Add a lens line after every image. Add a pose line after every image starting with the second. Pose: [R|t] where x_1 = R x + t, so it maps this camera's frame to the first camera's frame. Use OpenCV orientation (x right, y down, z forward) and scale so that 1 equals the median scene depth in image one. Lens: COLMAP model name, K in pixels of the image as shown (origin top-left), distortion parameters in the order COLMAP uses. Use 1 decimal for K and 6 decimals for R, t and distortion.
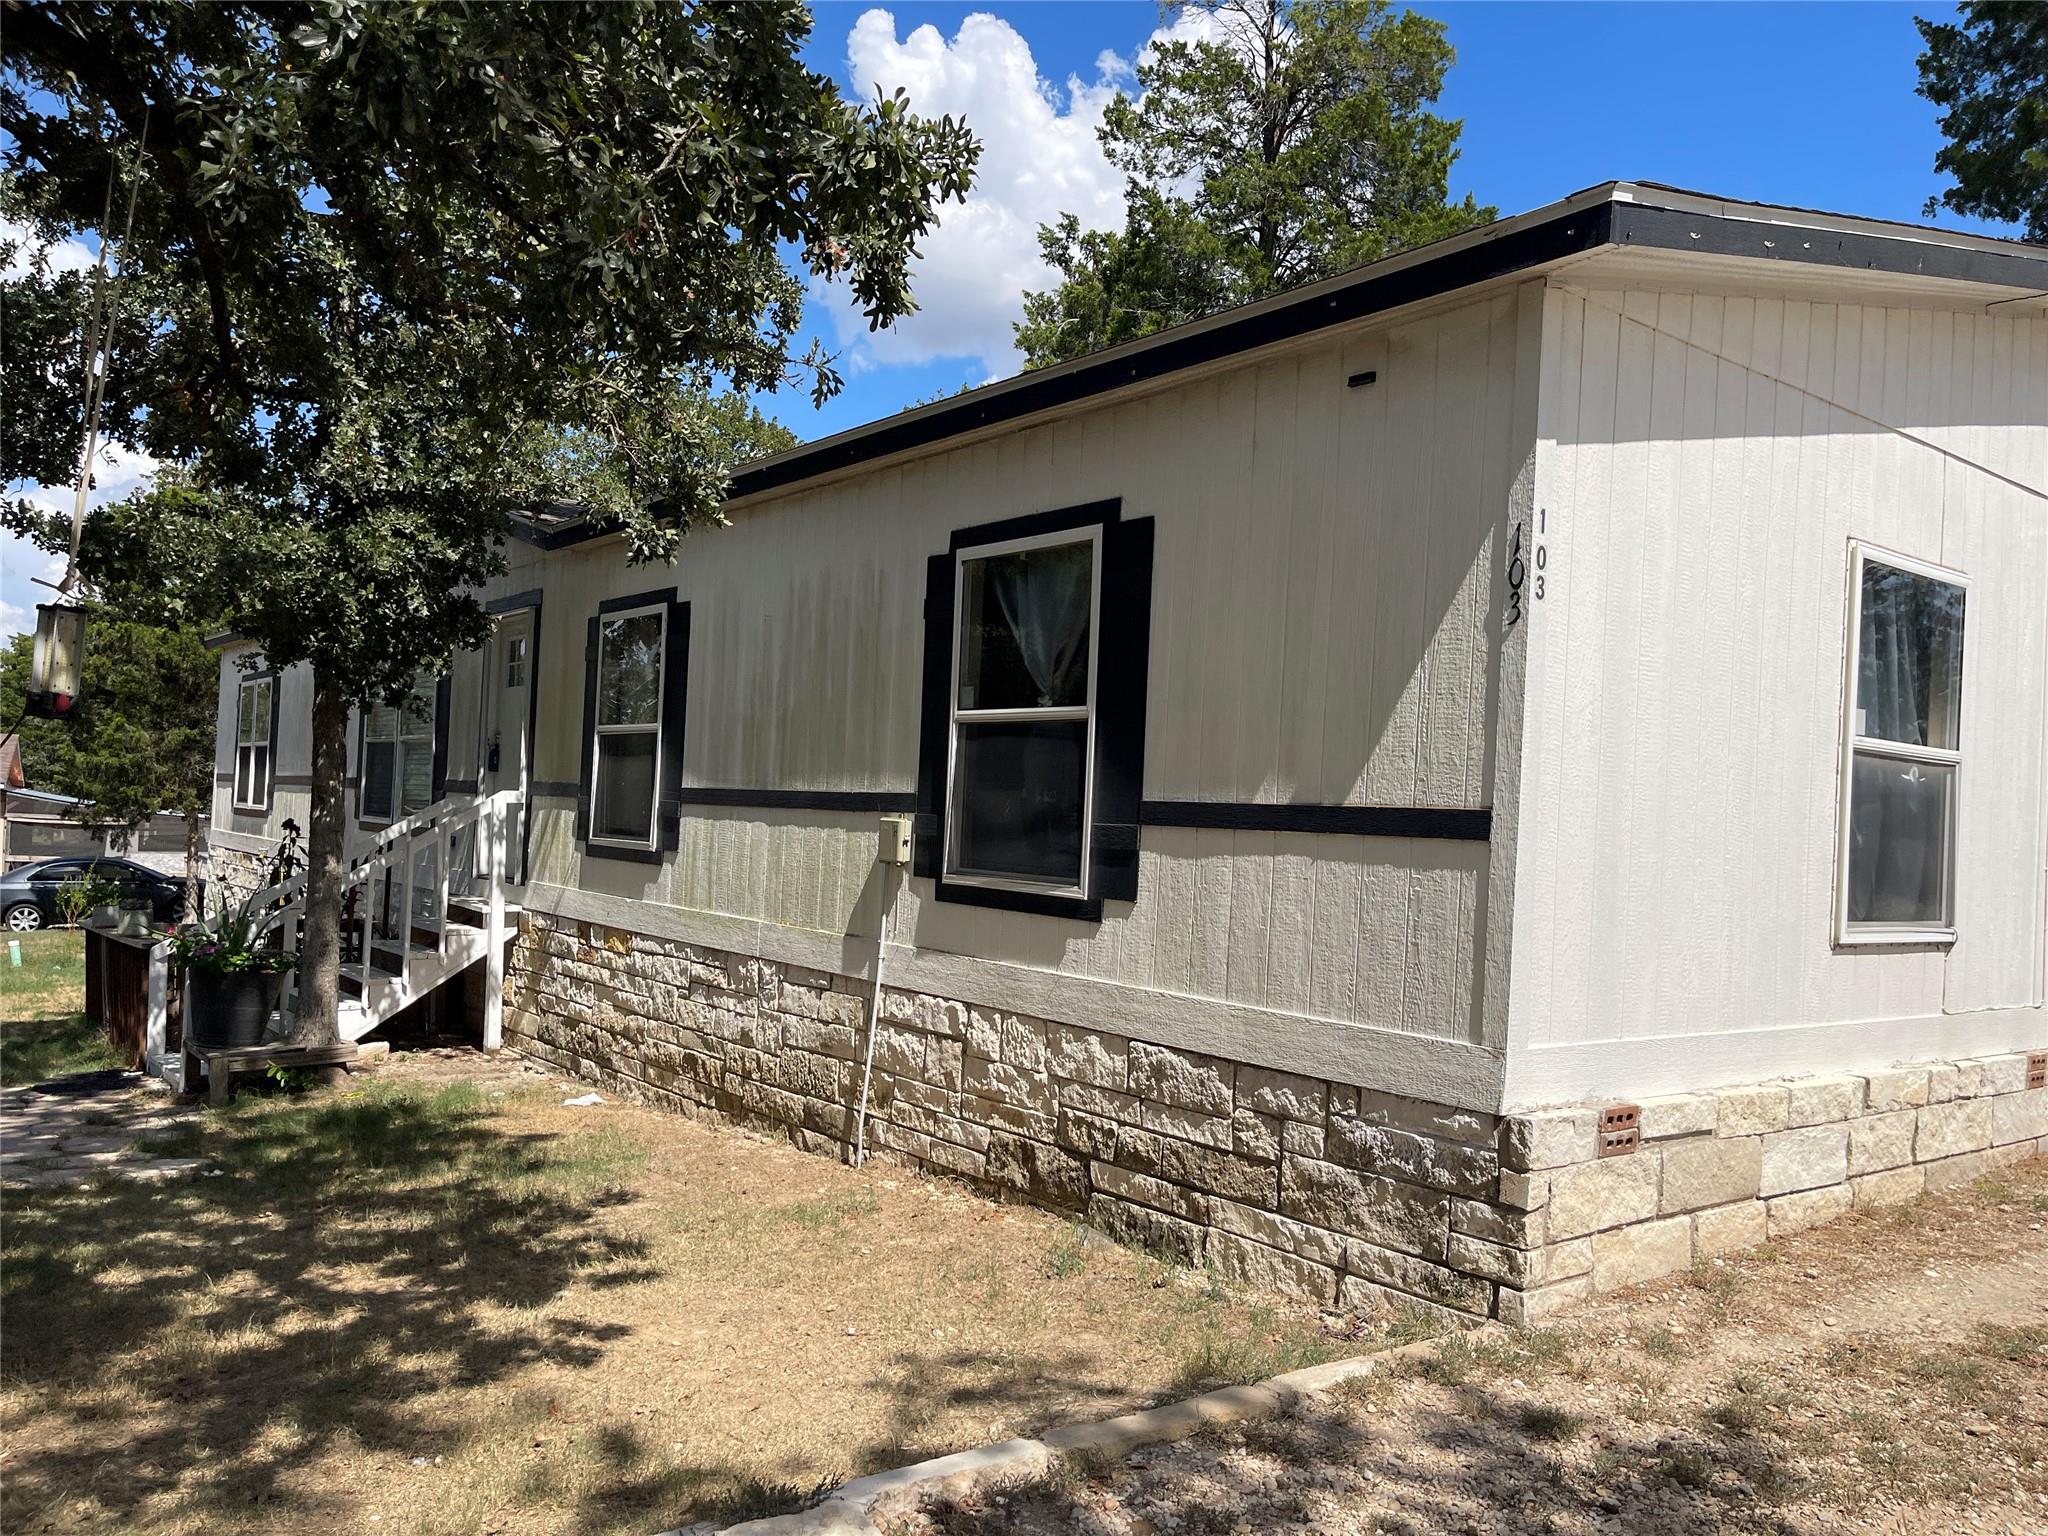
lens RADIAL K [[1560.4, 0, 1044.3], [0, 1560.4, 790.5], [0, 0, 1]] dist [0.065319, -0.090948]
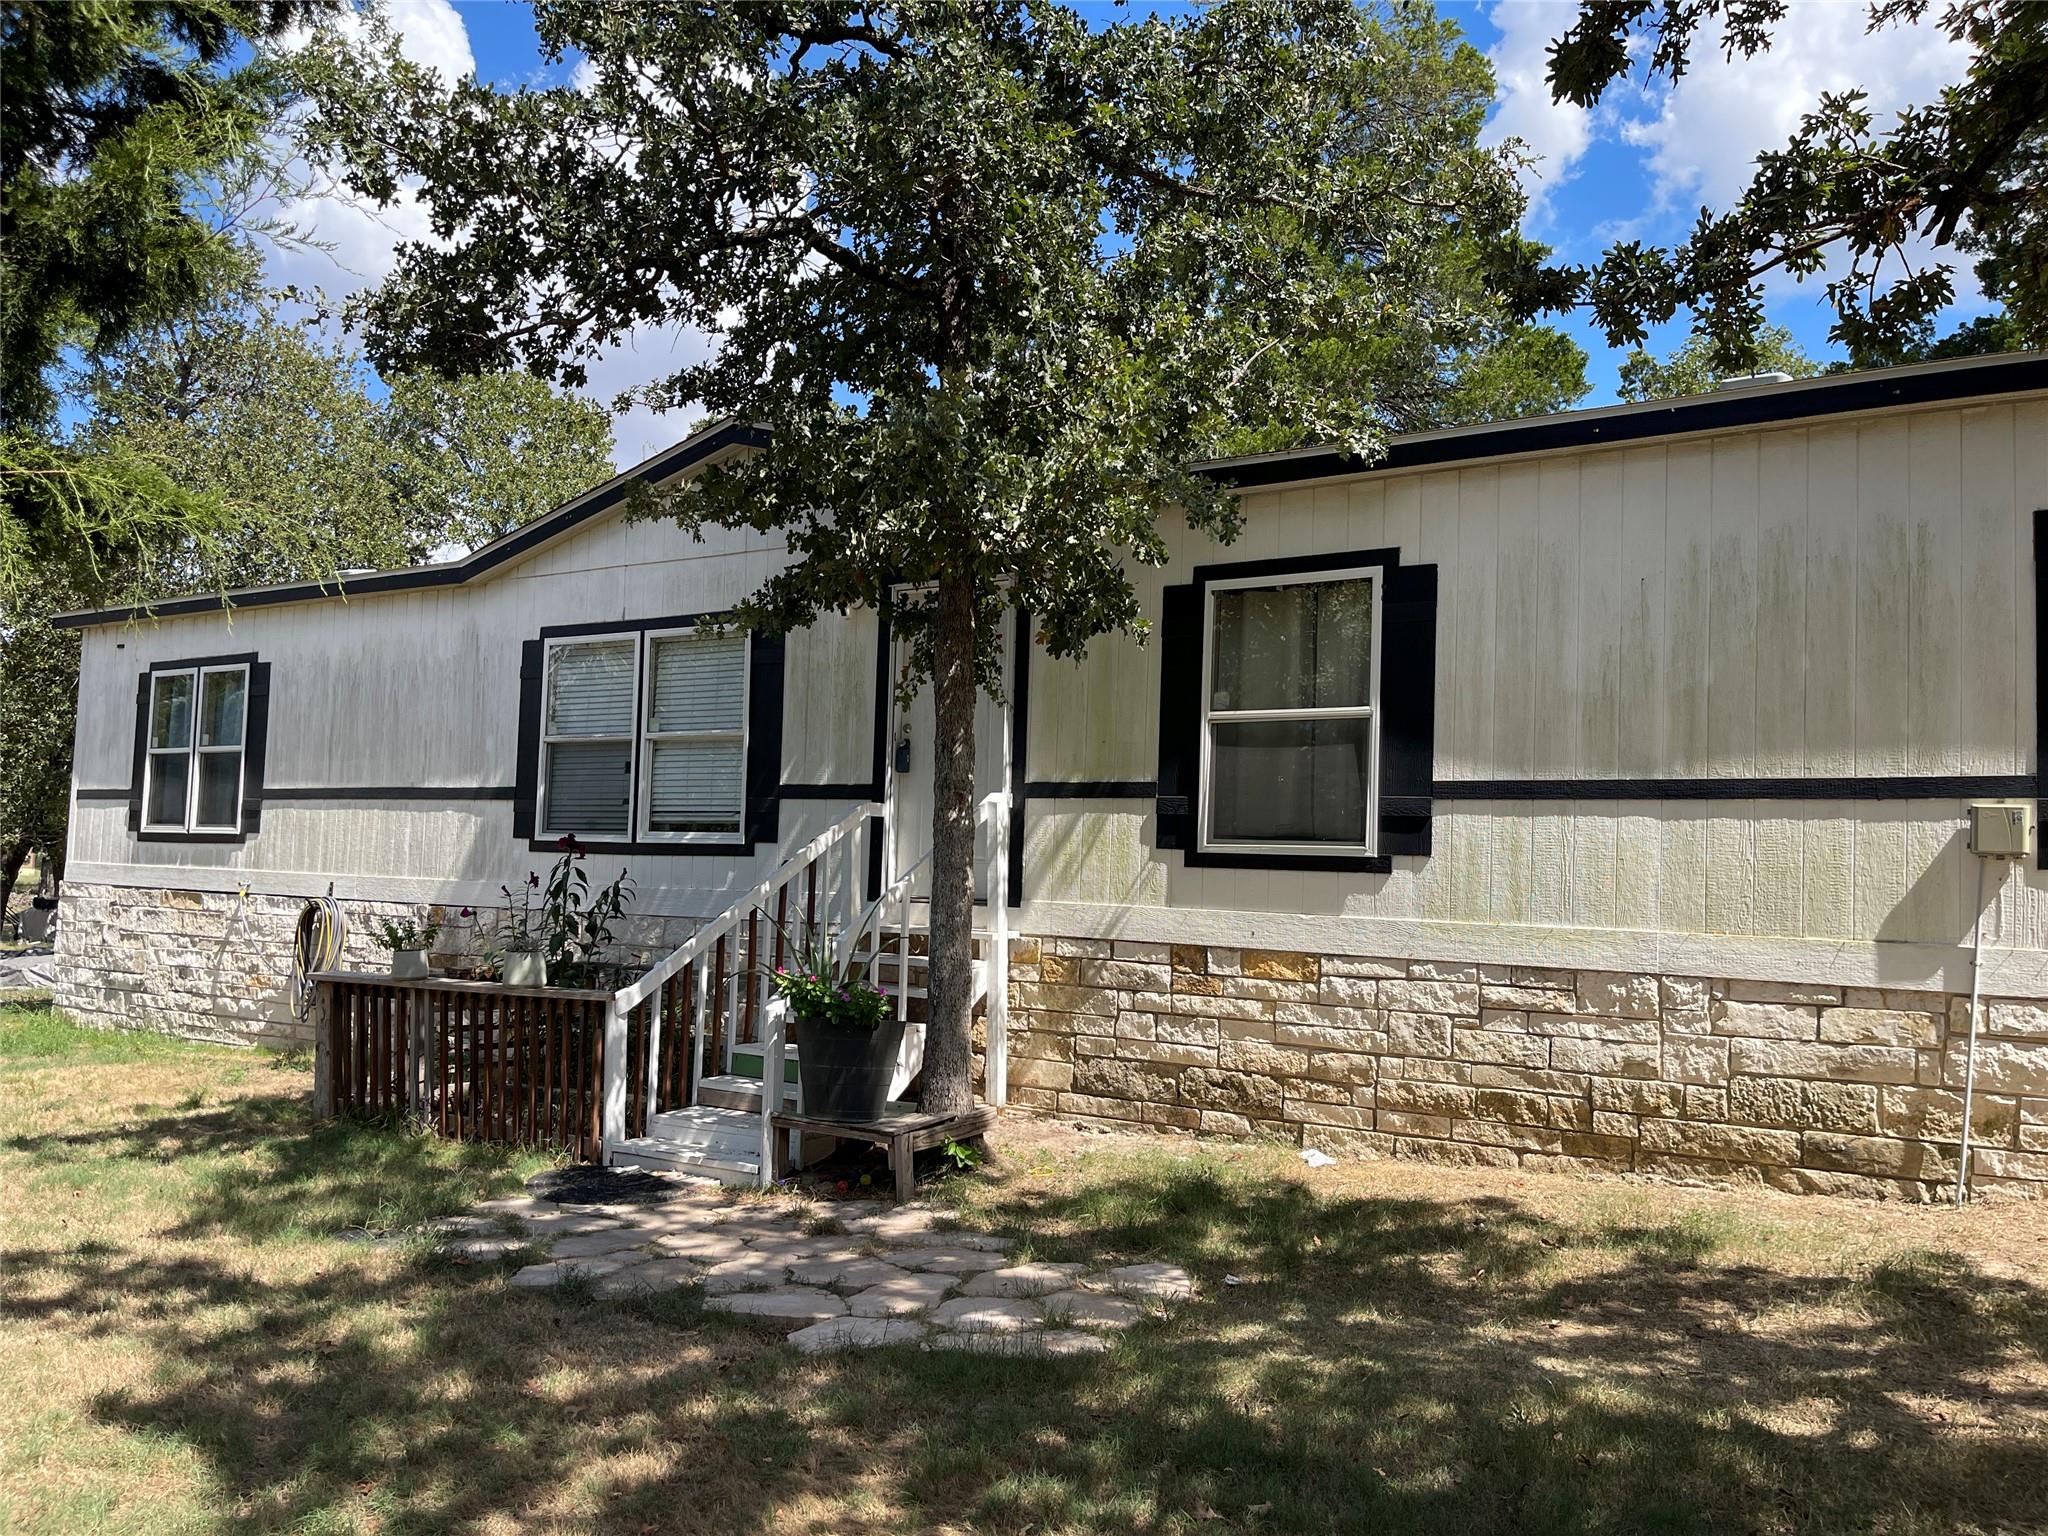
lens RADIAL K [[1560.4, 0, 1005.6], [0, 1560.4, 765.1], [0, 0, 1]] dist [0.065319, -0.090948]
pose [[0.951285, 0.005415, 0.308265, -1.045968], [0.006685, 0.999248, -0.038184, 0.029896], [-0.308241, 0.038385, 0.950534, 0.375111]]
